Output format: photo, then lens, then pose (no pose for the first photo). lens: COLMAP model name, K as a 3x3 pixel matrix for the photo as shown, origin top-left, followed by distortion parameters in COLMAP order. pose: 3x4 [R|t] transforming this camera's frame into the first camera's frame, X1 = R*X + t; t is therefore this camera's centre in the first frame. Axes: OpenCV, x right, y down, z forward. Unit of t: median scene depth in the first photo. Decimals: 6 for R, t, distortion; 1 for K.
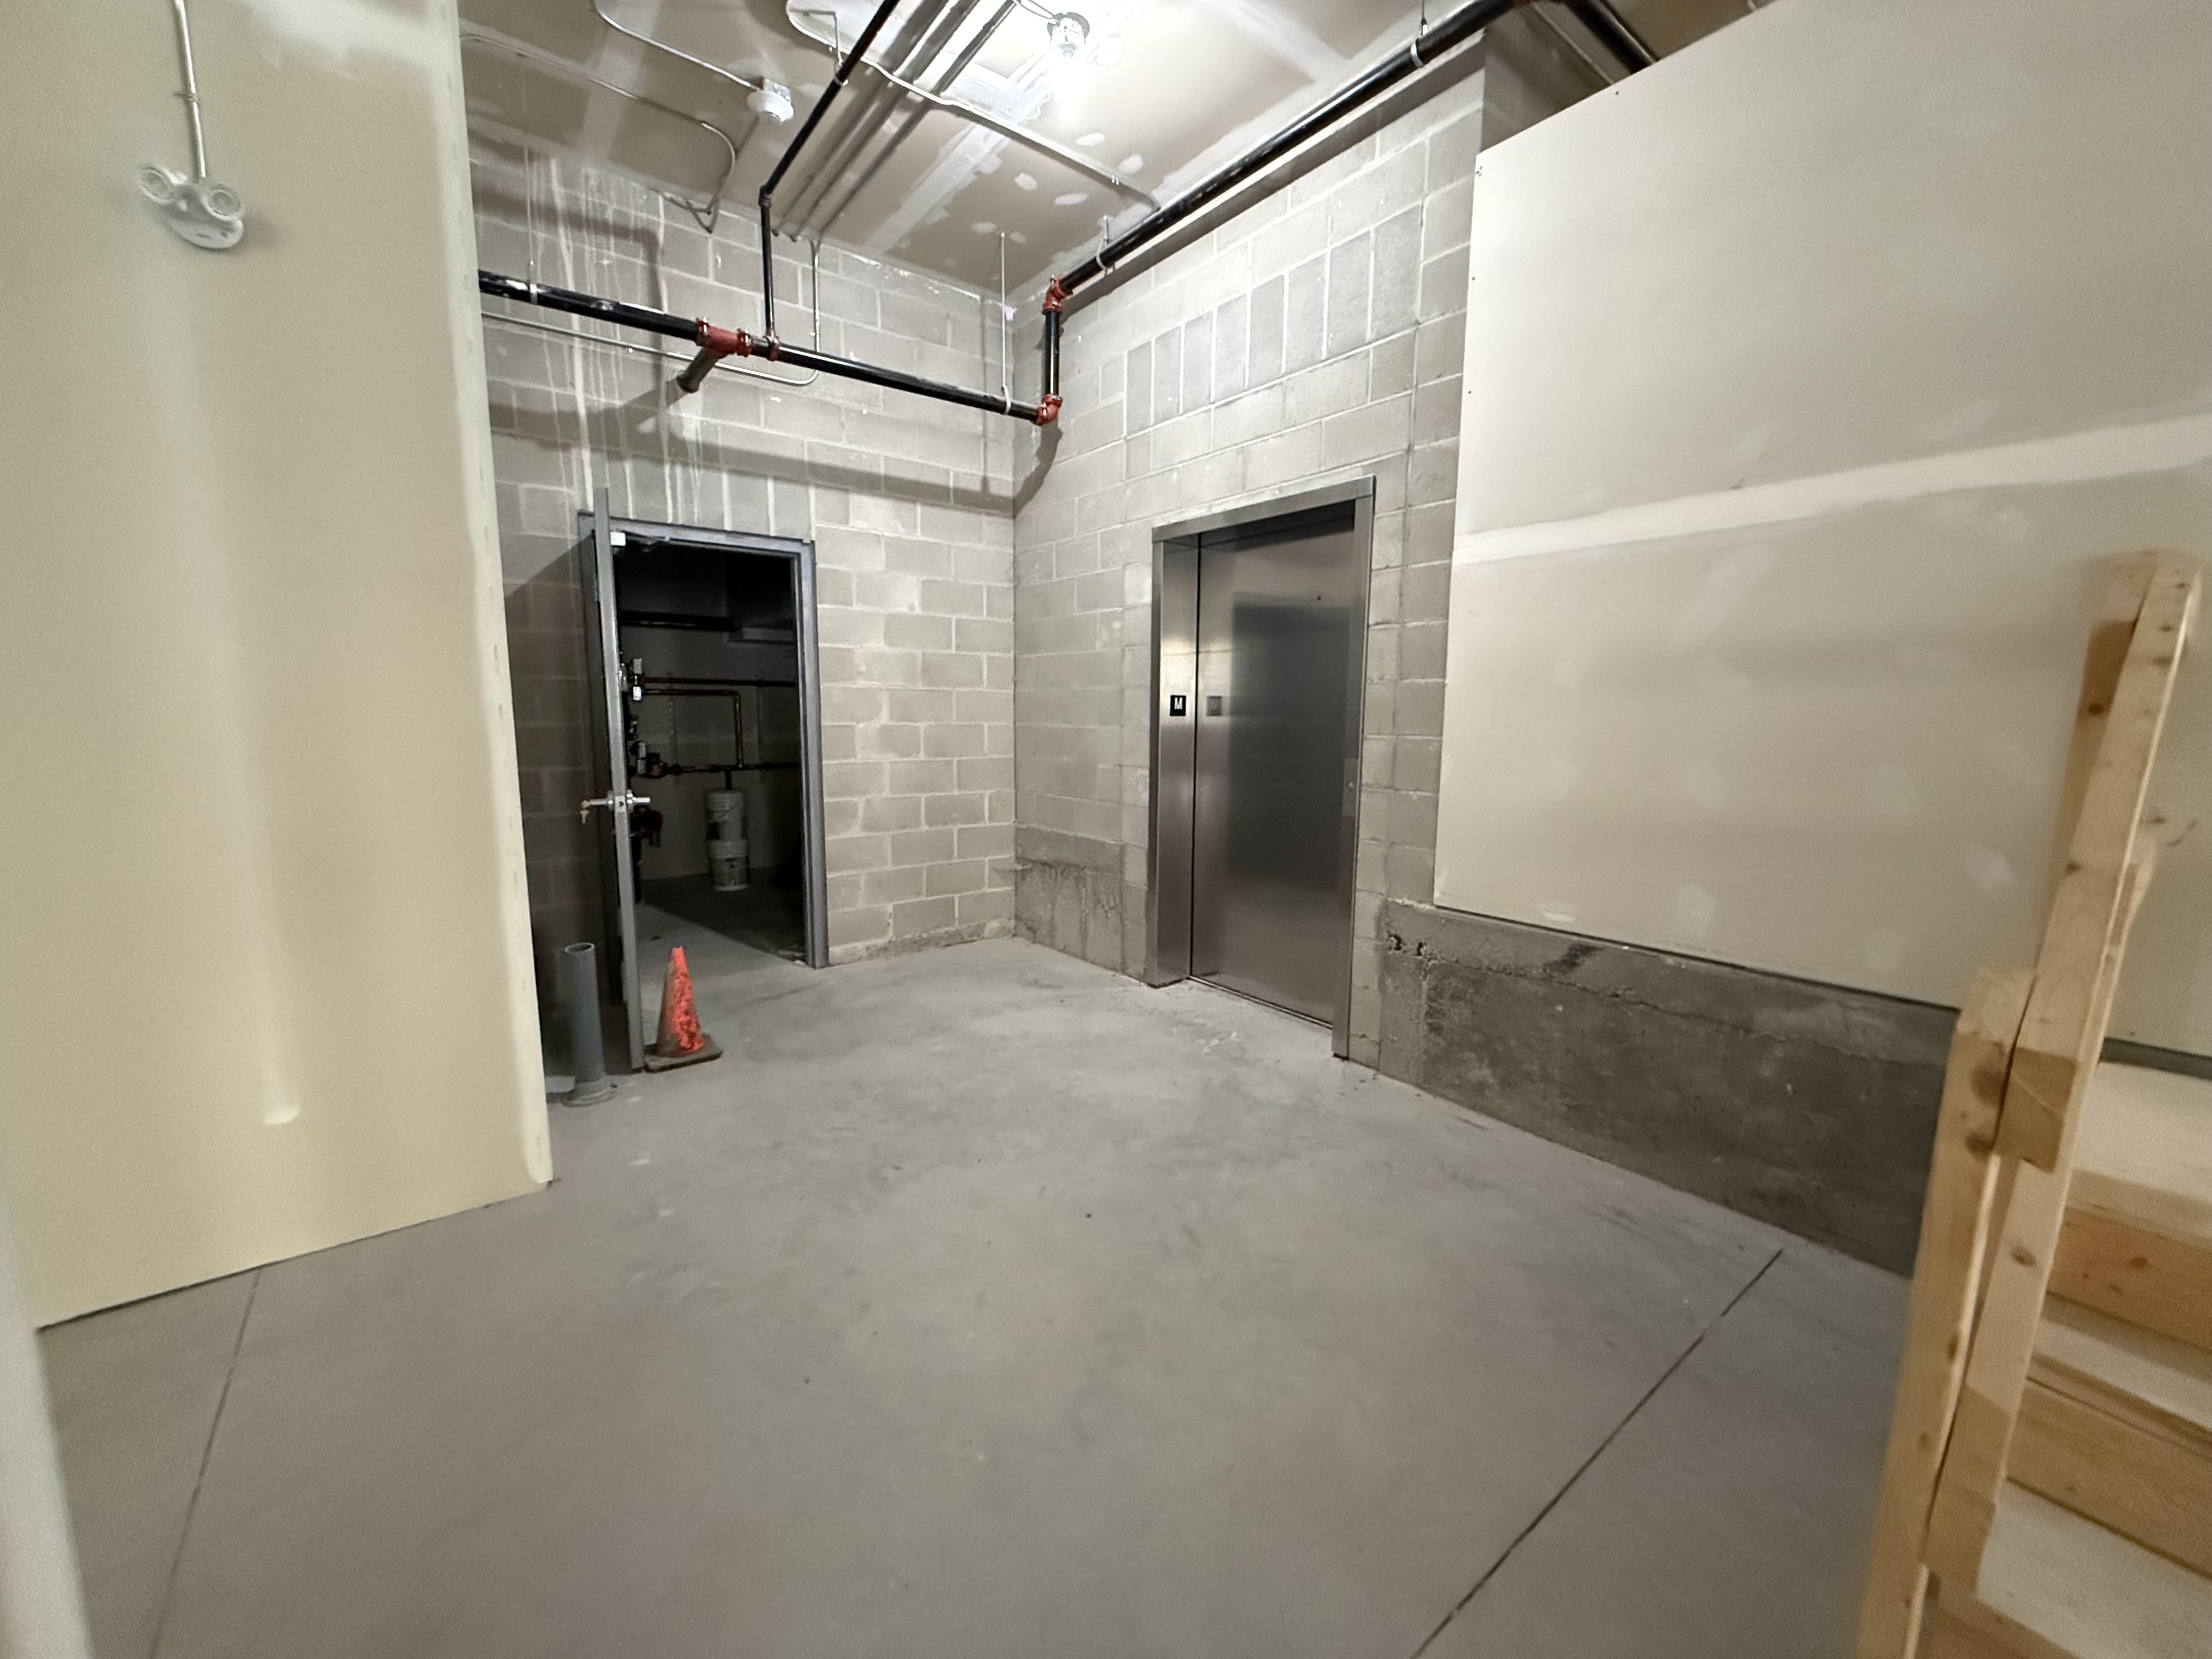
lens RADIAL K [[877.7, 0, 1102.8], [0, 877.7, 826.2], [0, 0, 1]] dist [0.000192, -0.000432]
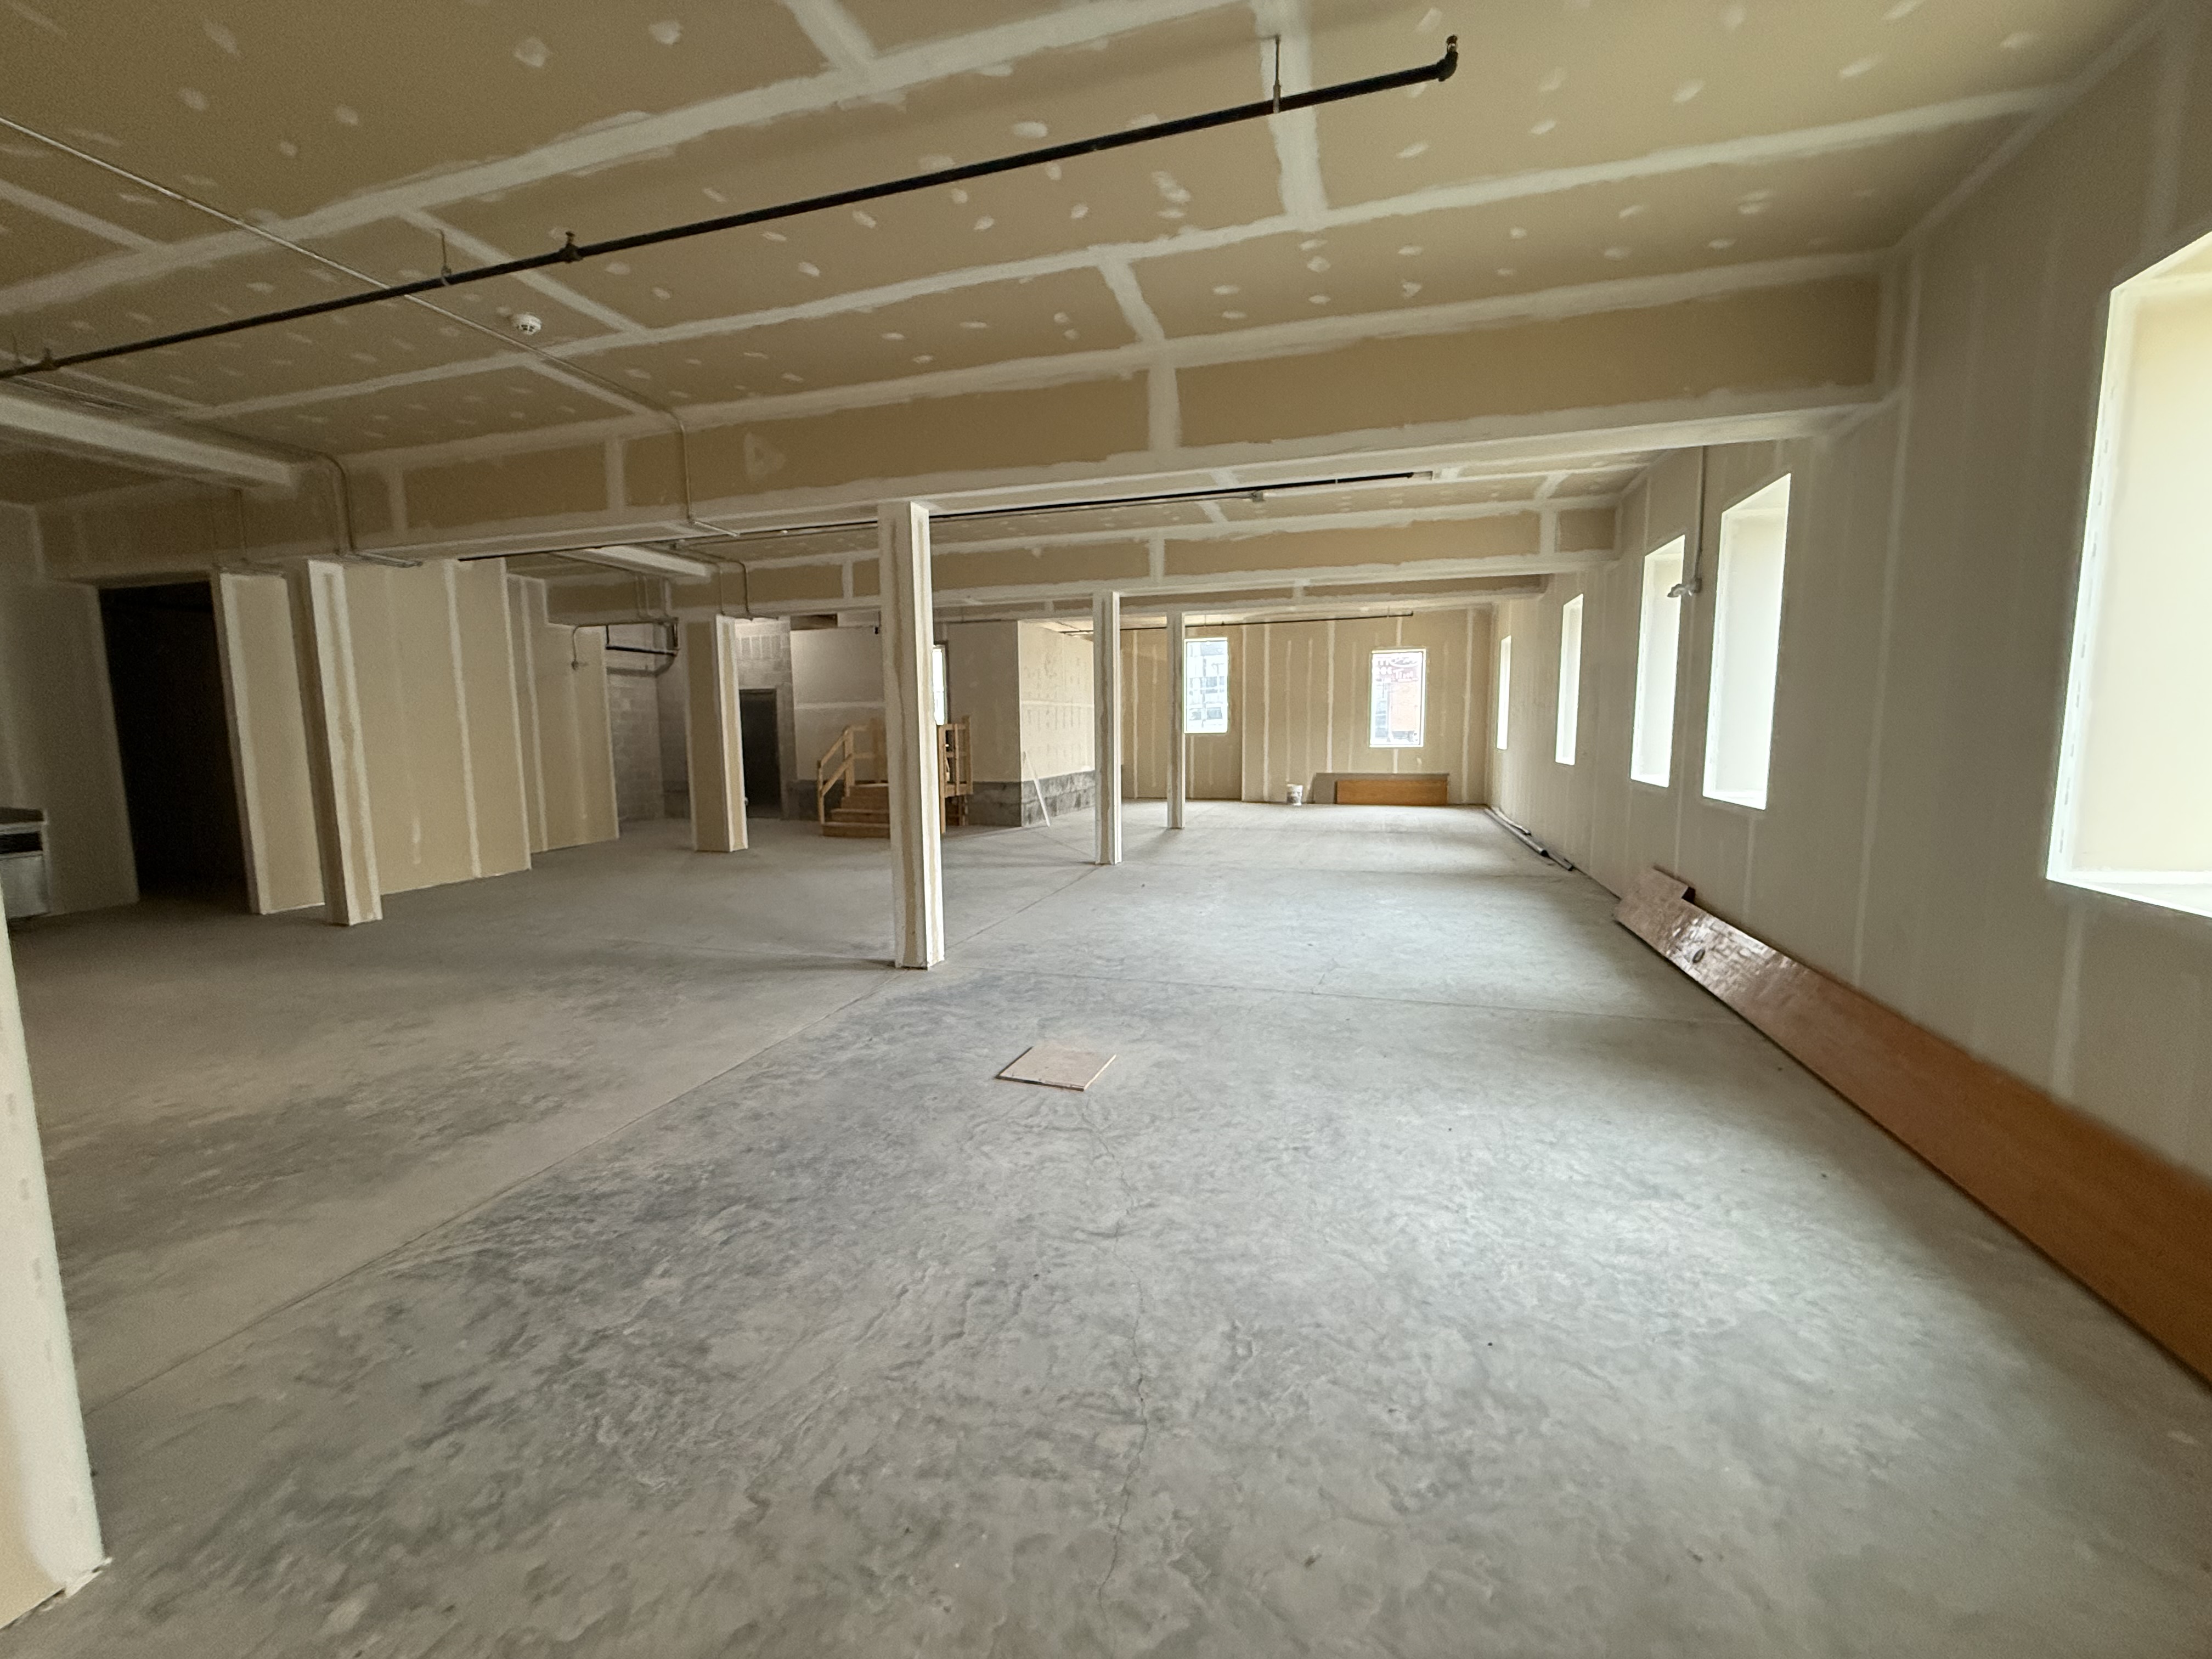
lens RADIAL K [[877.7, 0, 1102.8], [0, 877.7, 826.2], [0, 0, 1]] dist [0.000192, -0.000432]
pose [[0.811736, -0.077950, 0.578800, -0.989348], [0.091432, 0.995794, 0.005879, 0.436522], [-0.576823, 0.048149, 0.815449, -3.600231]]
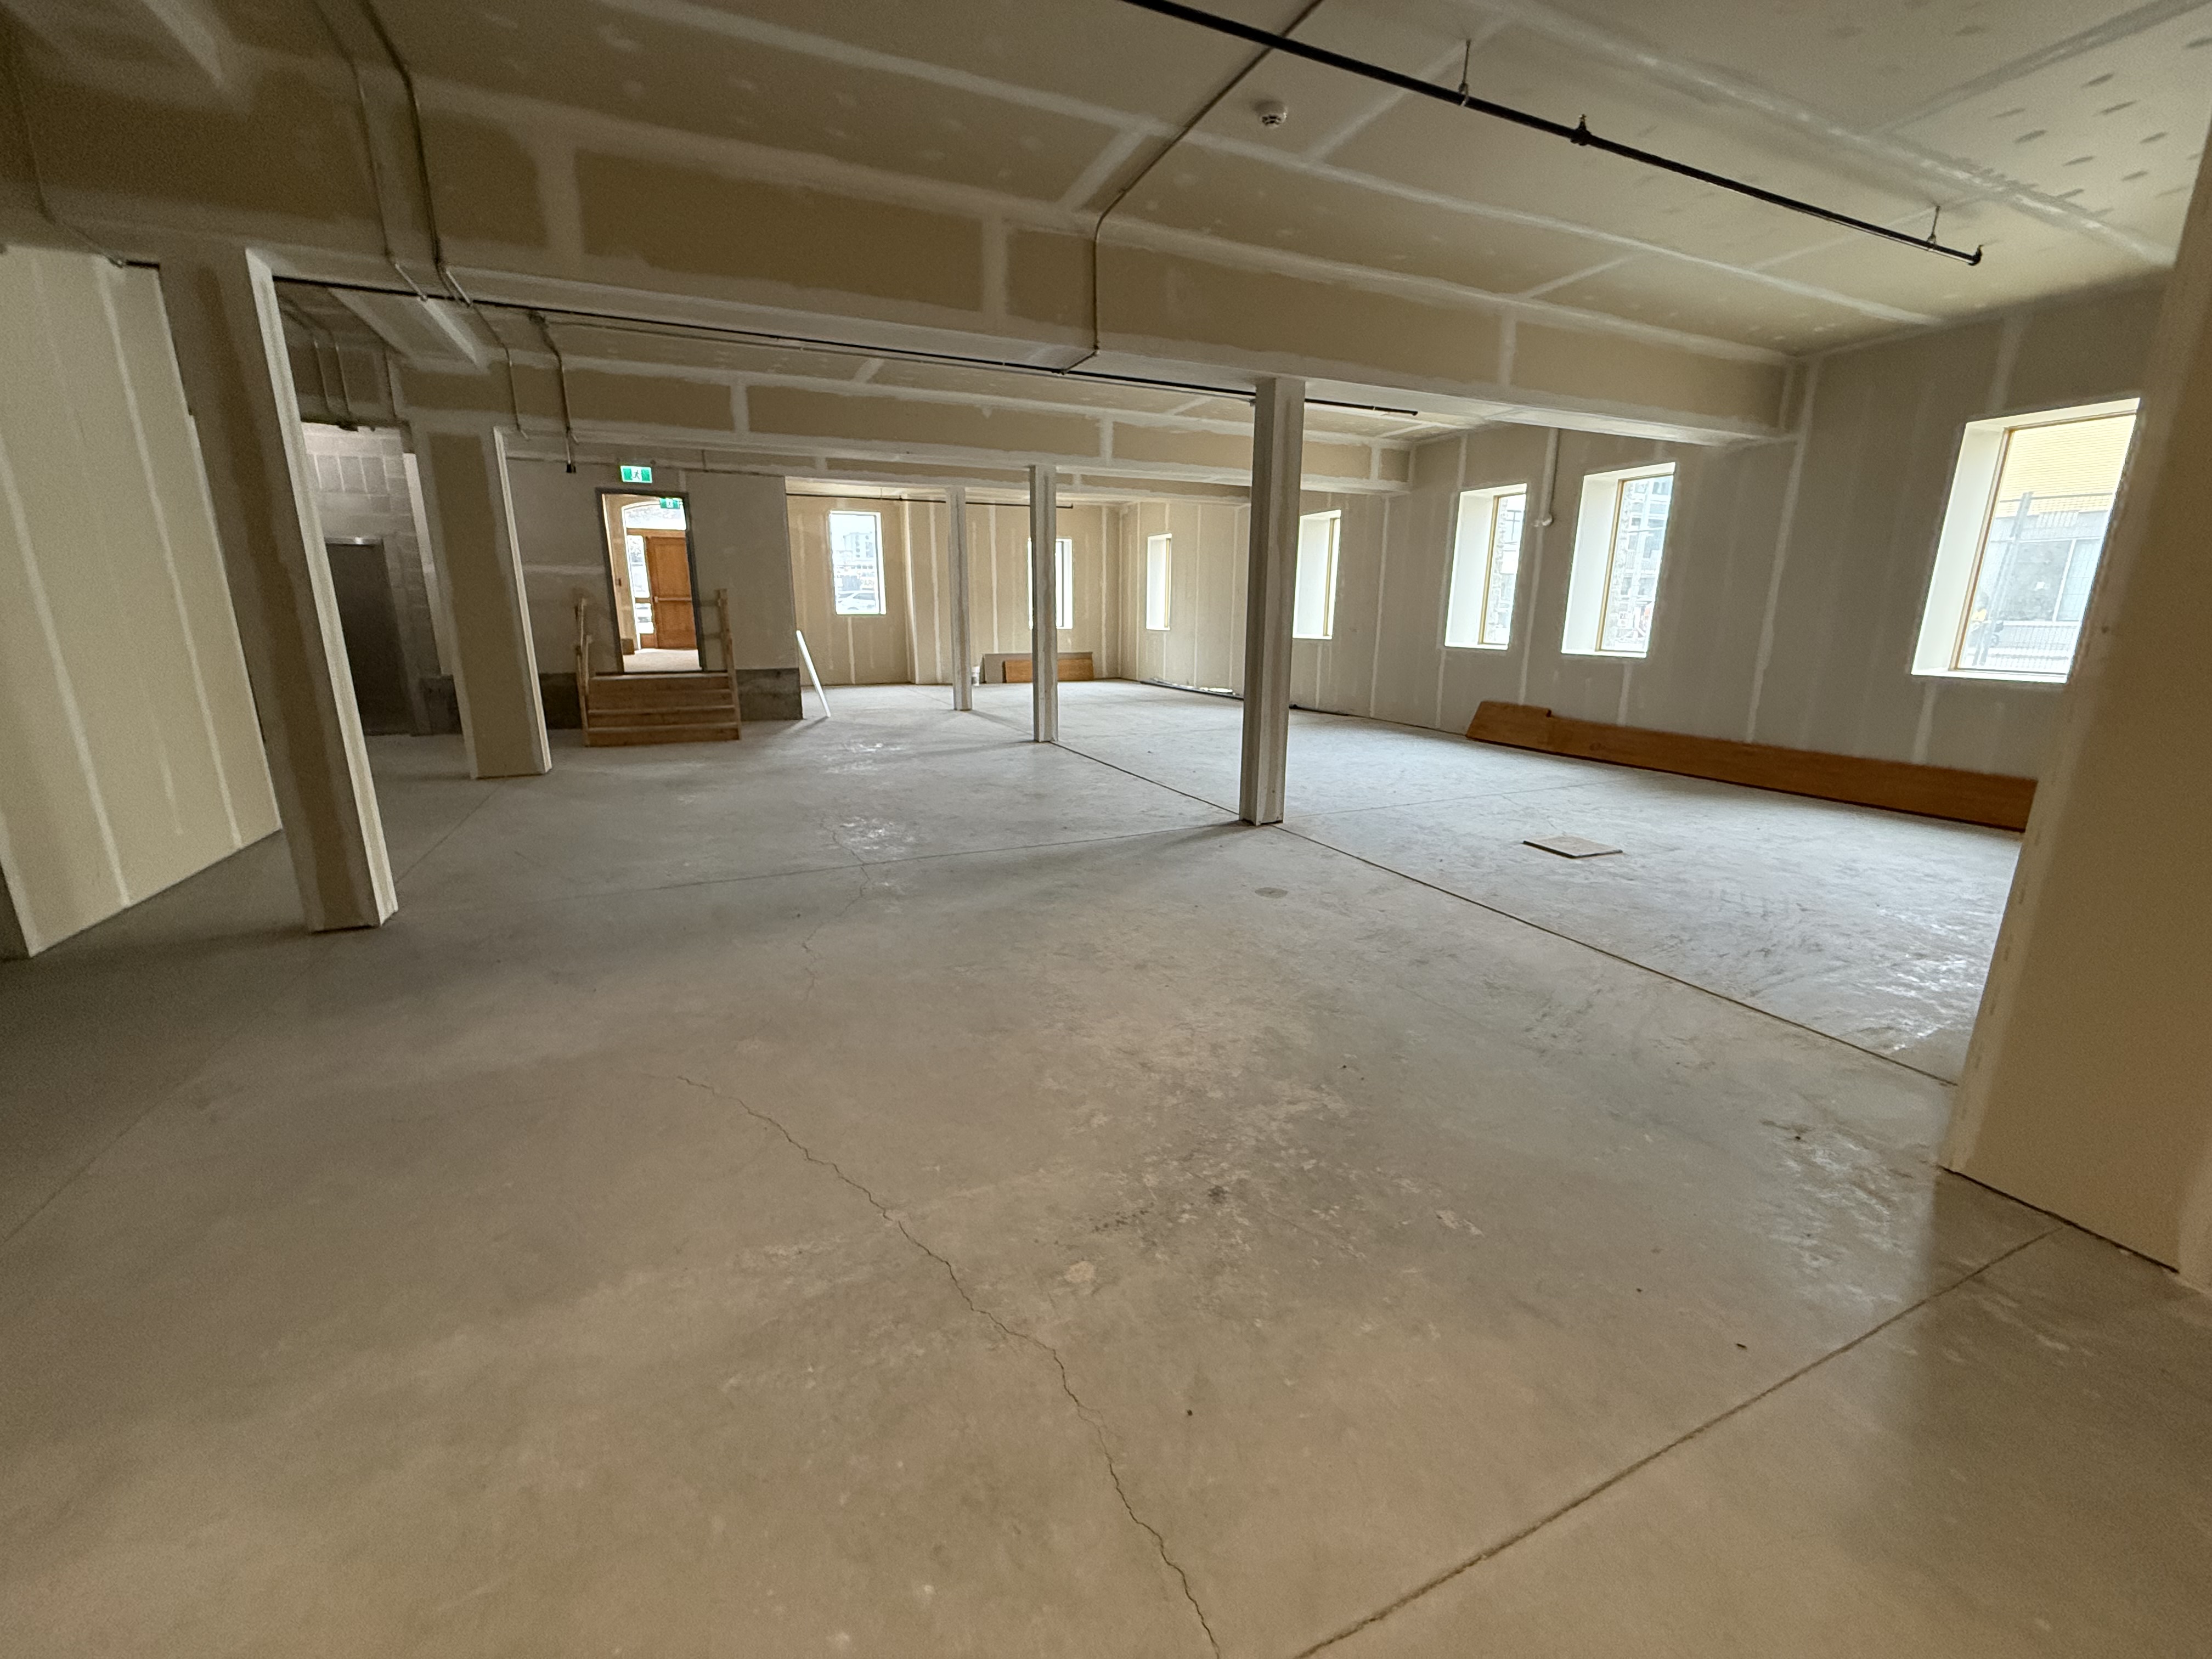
lens RADIAL K [[877.7, 0, 1102.8], [0, 877.7, 826.2], [0, 0, 1]] dist [0.000192, -0.000432]
pose [[0.229197, -0.235747, 0.944400, -2.201318], [0.128057, 0.969098, 0.210834, 0.246993], [-0.964920, 0.072614, 0.252303, -2.095866]]
